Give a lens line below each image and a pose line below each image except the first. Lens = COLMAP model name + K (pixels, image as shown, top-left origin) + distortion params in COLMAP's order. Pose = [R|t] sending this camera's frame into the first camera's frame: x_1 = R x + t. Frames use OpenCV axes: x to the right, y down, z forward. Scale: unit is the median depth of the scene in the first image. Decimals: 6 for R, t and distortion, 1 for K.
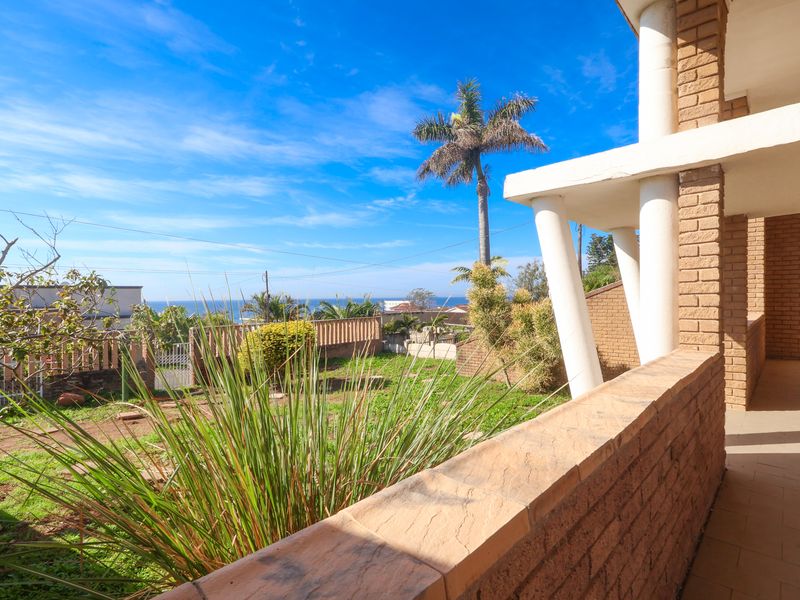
lens RADIAL K [[414.6, 0, 398.5], [0, 414.6, 300.1], [0, 0, 1]] dist [-0.002481, 0.000153]
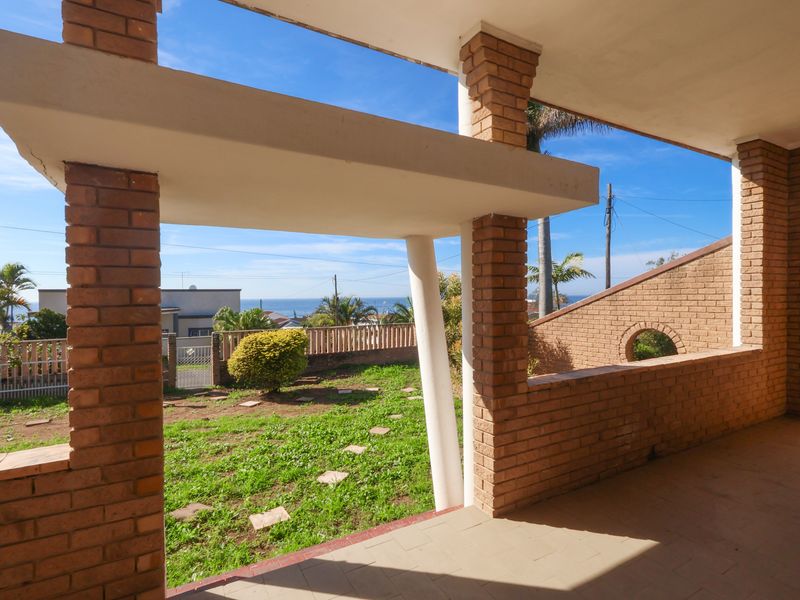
lens RADIAL K [[414.6, 0, 398.5], [0, 414.6, 300.1], [0, 0, 1]] dist [-0.002481, 0.000153]
pose [[0.954802, 0.004612, -0.297207, 0.184094], [-0.003285, 0.999982, 0.004964, -0.015679], [0.297225, -0.003763, 0.954800, 0.069839]]
